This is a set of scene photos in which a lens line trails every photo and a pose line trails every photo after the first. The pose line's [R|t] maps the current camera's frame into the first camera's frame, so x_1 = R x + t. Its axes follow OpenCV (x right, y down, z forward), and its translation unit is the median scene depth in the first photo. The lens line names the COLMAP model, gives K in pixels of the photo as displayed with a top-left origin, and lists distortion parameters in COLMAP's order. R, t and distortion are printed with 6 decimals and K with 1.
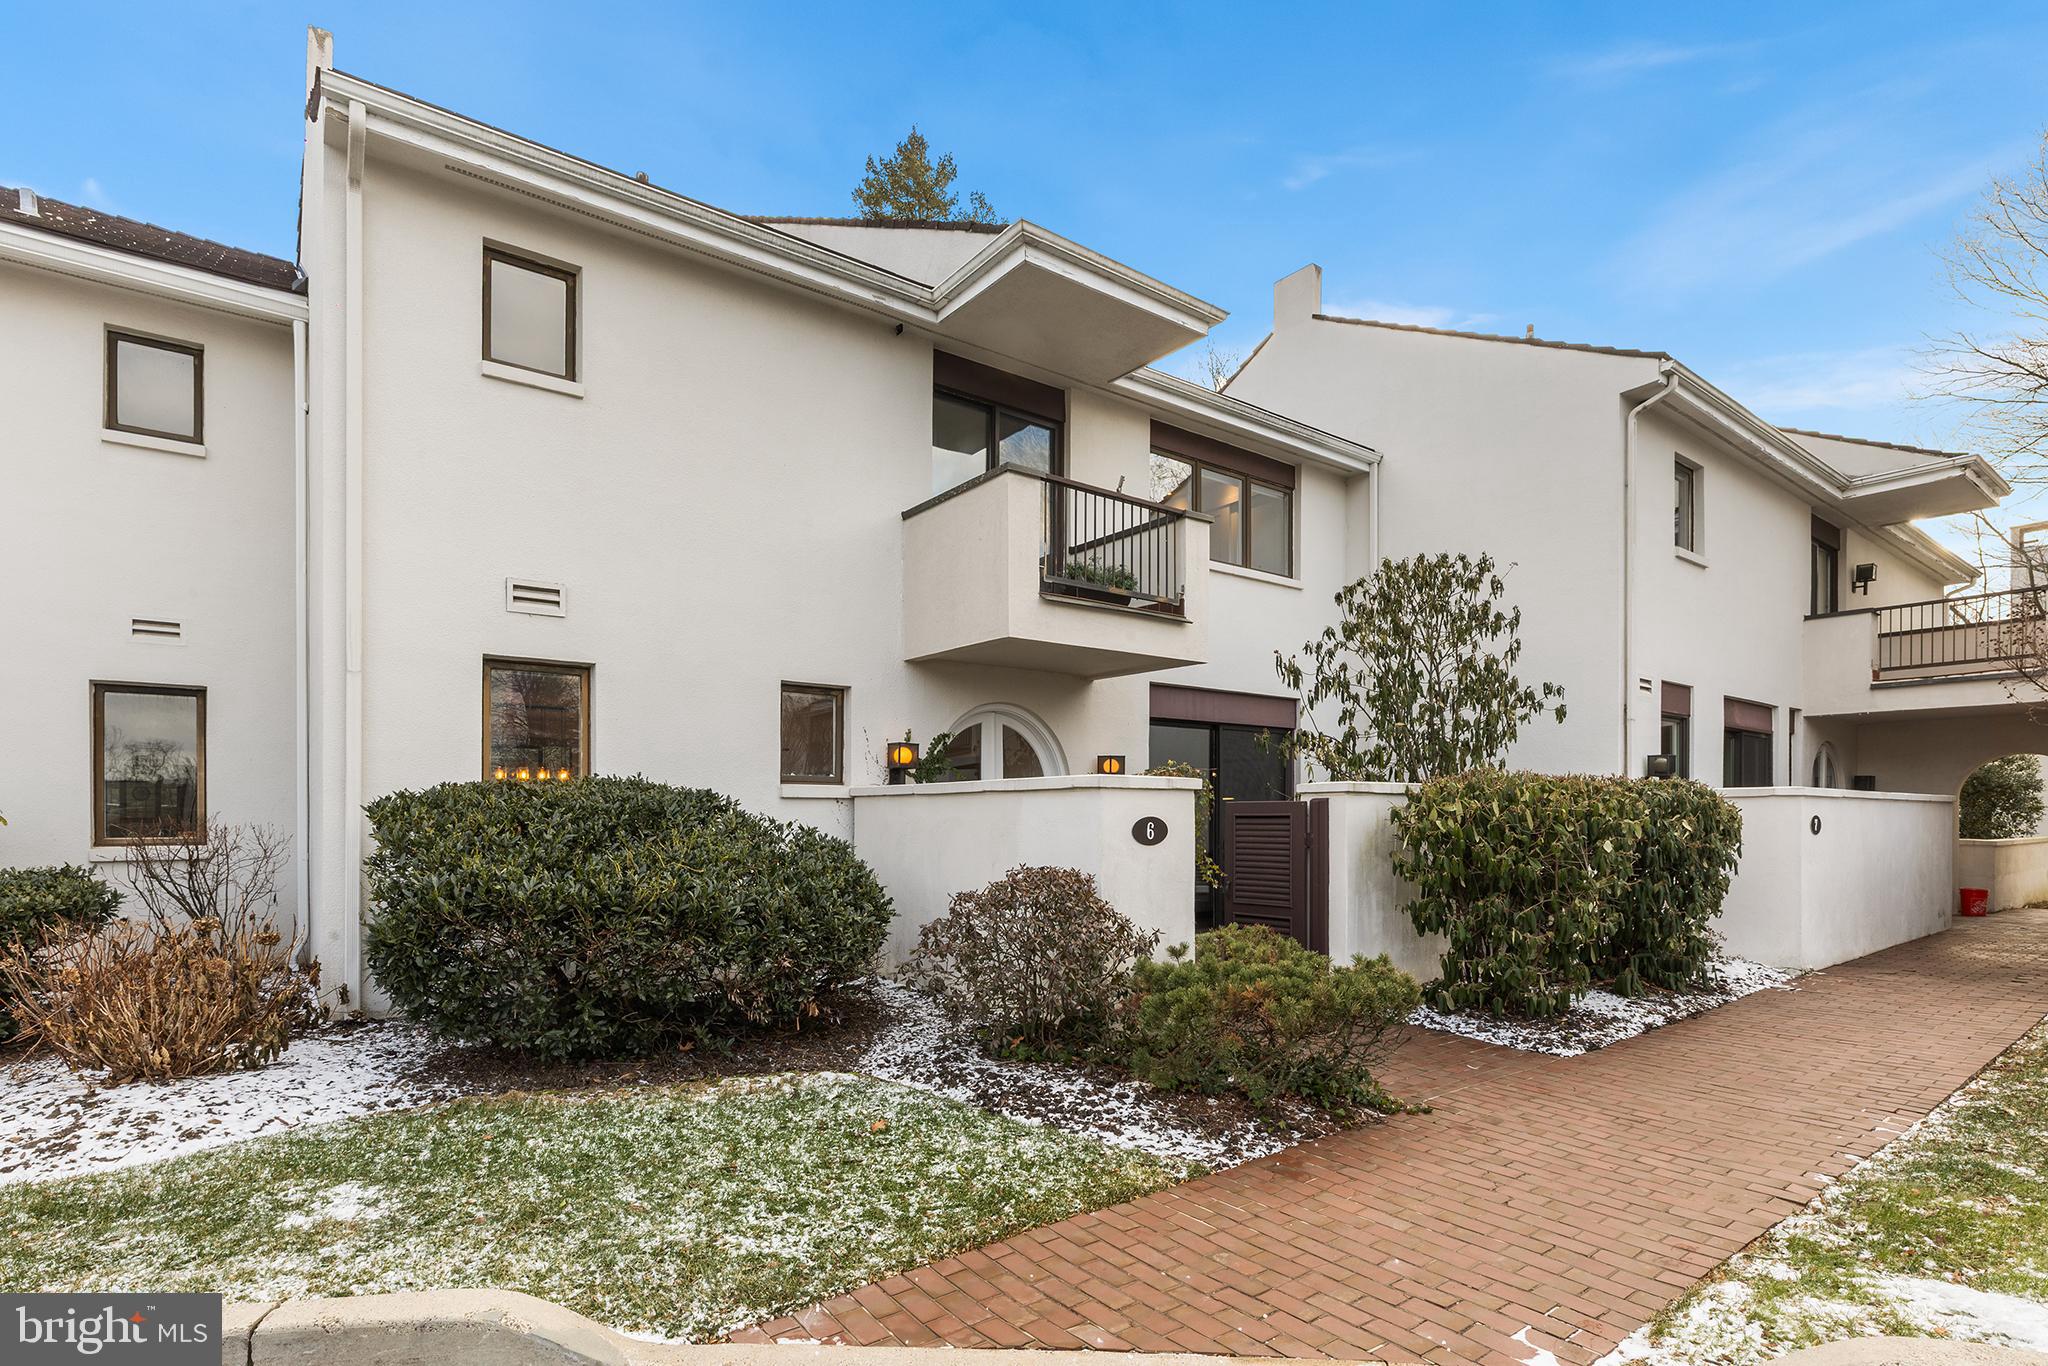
lens RADIAL K [[998.6, 0, 1017.0], [0, 998.6, 811.2], [0, 0, 1]] dist [-0.002247, -0.000403]
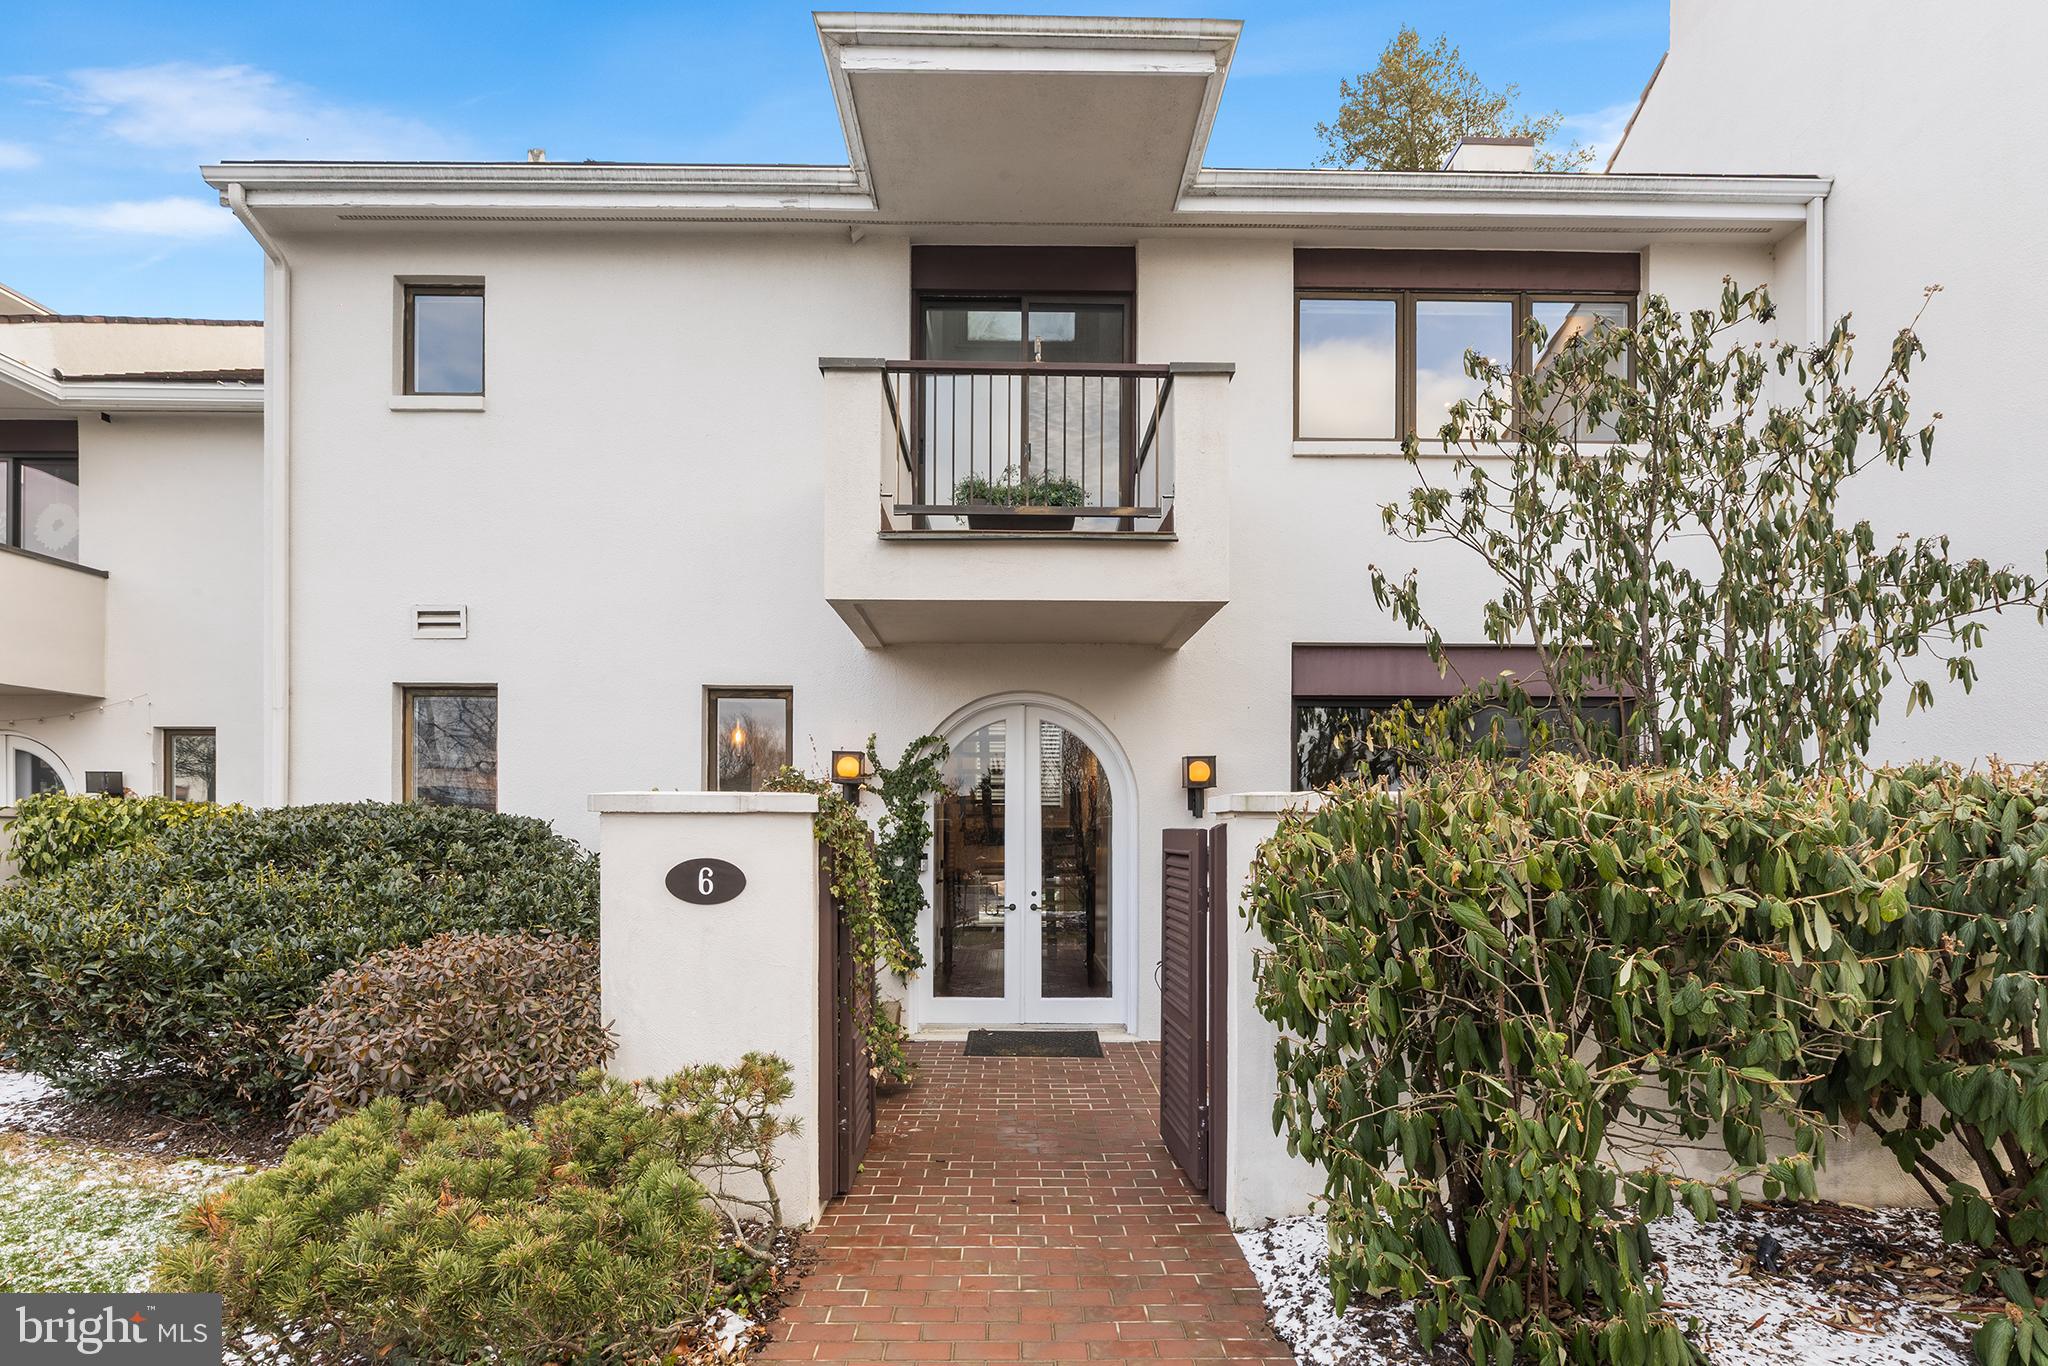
lens RADIAL K [[998.6, 0, 1028.8], [0, 998.6, 819.1], [0, 0, 1]] dist [-0.002247, -0.000403]
pose [[0.809819, -0.002227, -0.586676, 0.559092], [-0.000680, 0.999989, -0.004735, -0.013290], [0.586679, 0.004233, 0.809808, 0.527465]]
